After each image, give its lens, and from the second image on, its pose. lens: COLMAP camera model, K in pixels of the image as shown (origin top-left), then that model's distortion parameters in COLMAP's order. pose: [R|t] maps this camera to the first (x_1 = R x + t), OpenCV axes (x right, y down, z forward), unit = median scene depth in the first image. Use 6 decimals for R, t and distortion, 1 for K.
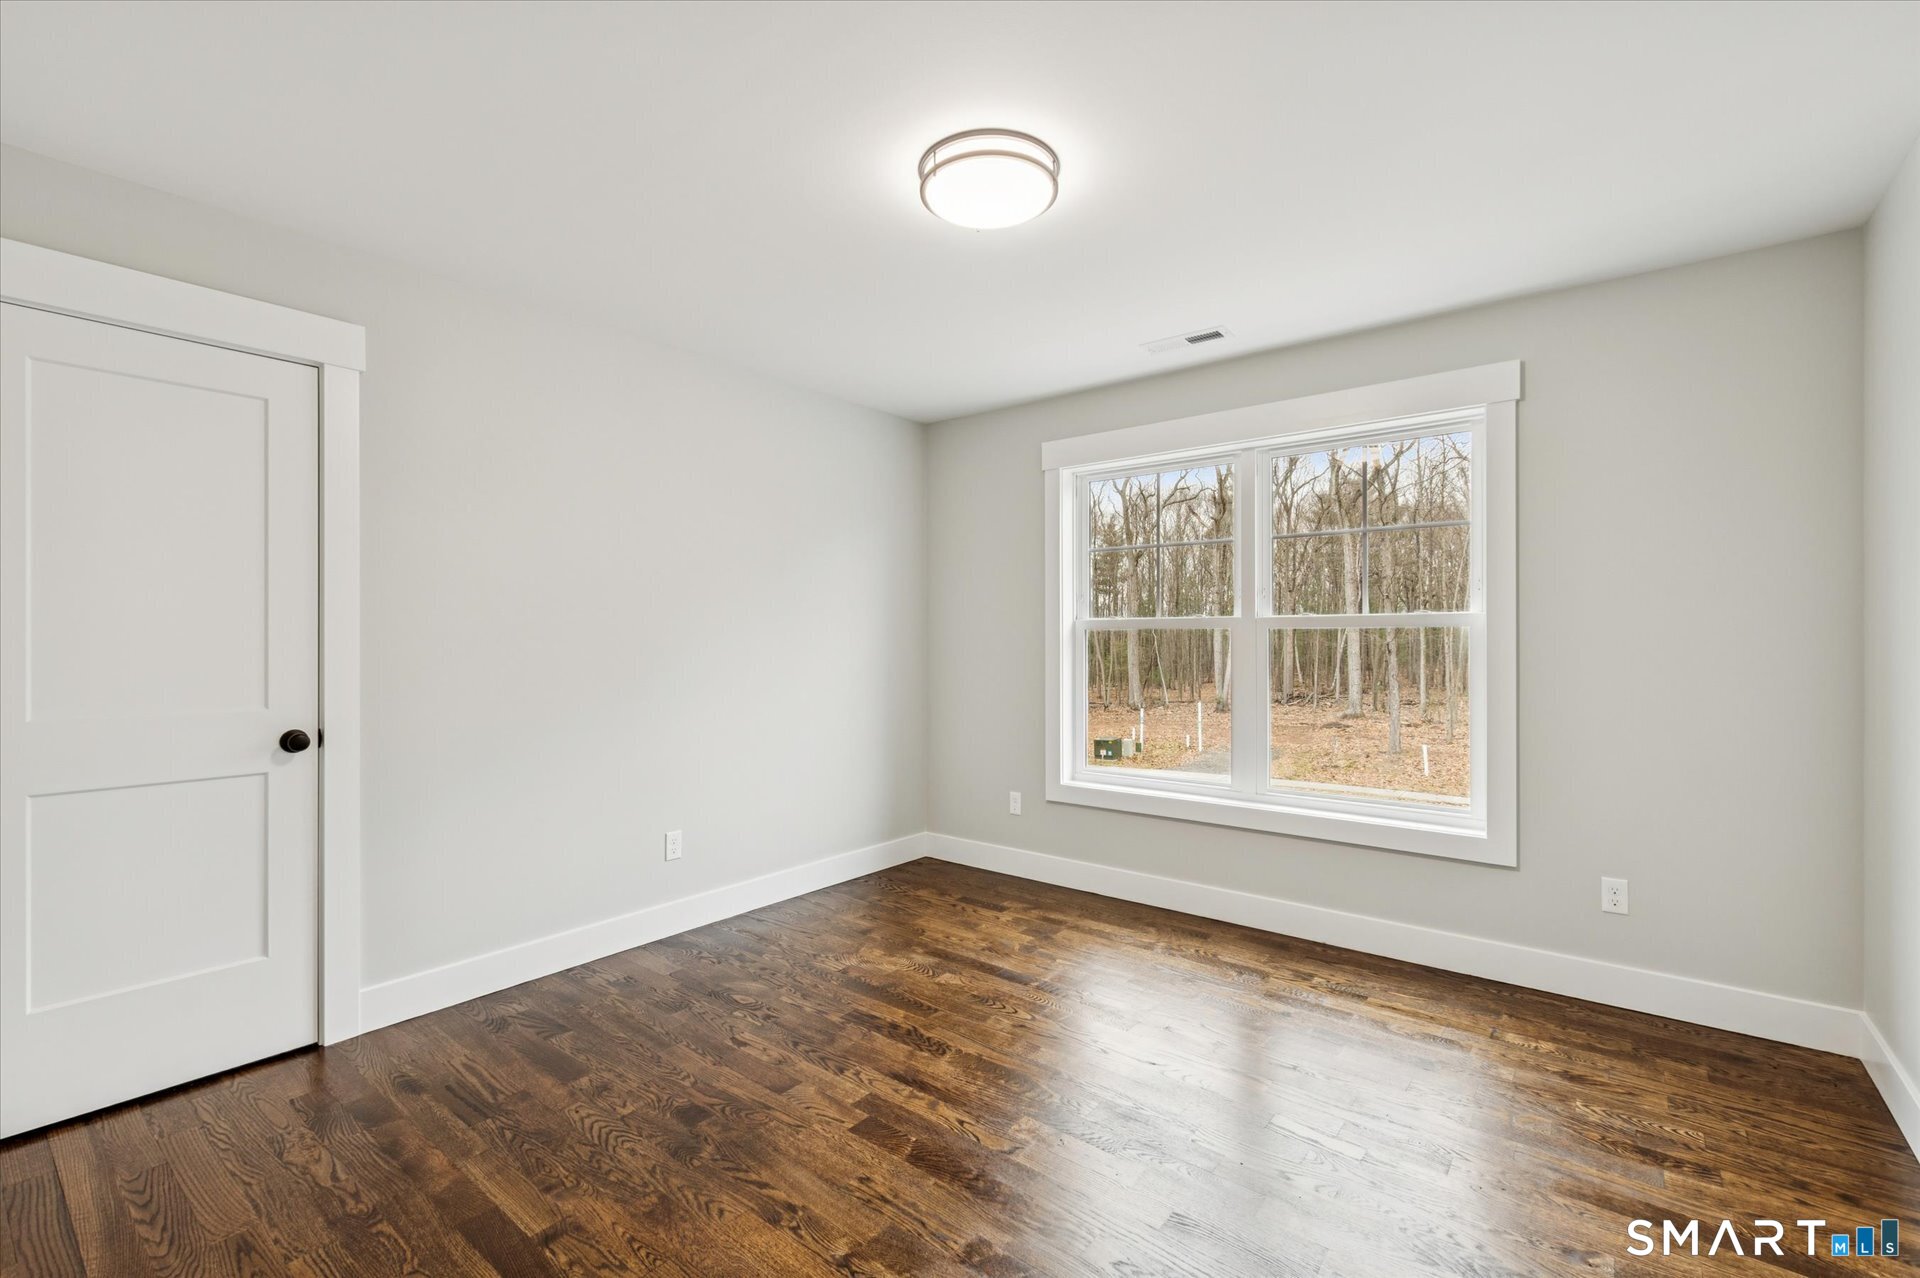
lens RADIAL K [[832.1, 0, 976.0], [0, 832.1, 644.0], [0, 0, 1]] dist [0.004144, -0.000011]
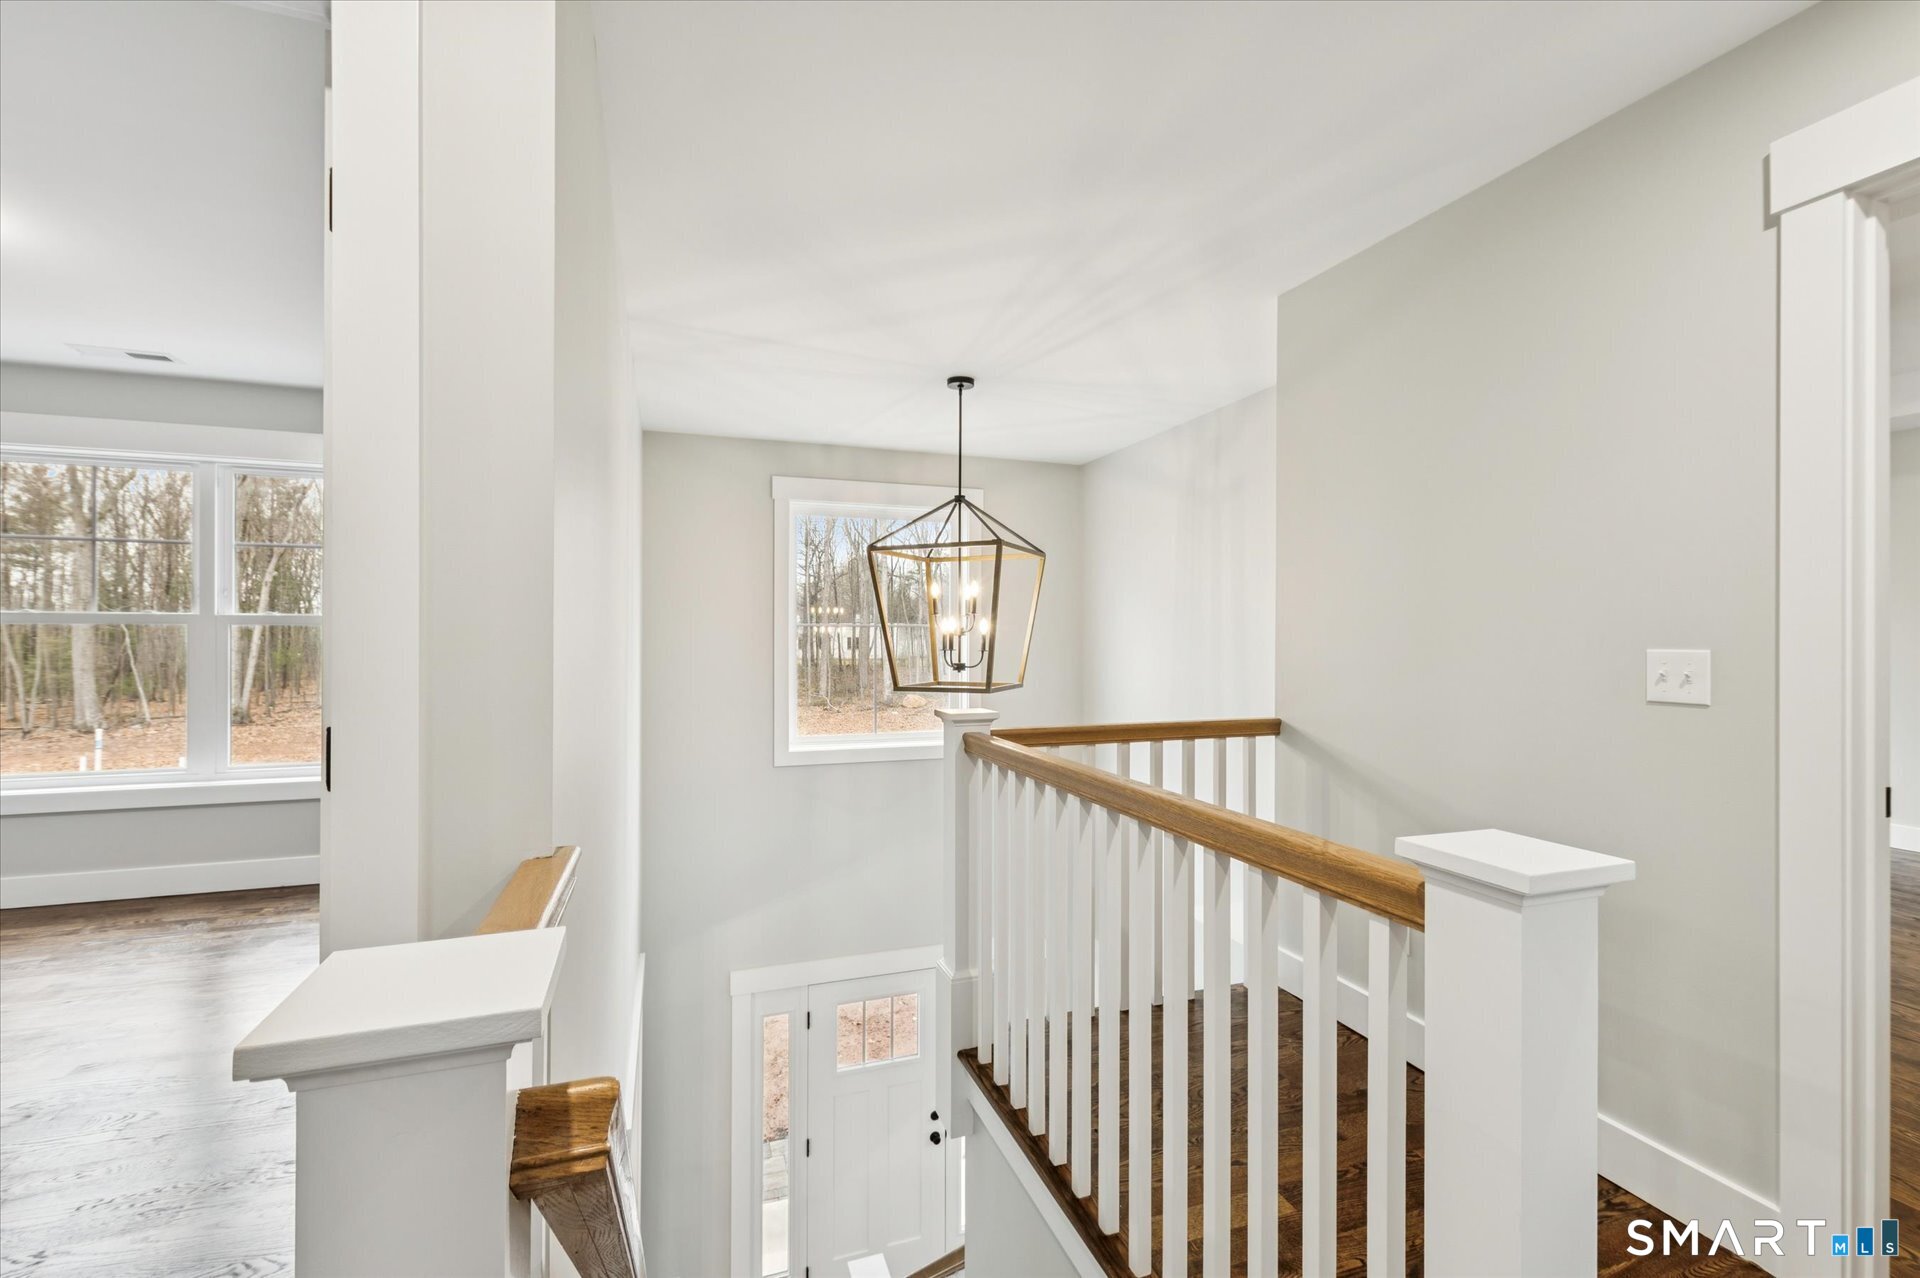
lens RADIAL K [[832.1, 0, 961.1], [0, 832.1, 638.8], [0, 0, 1]] dist [0.004144, -0.000011]
pose [[0.544516, 0.003334, 0.838744, -0.054496], [-0.000390, 0.999993, -0.003722, 0.003233], [-0.838751, 0.001700, 0.544513, -0.418921]]
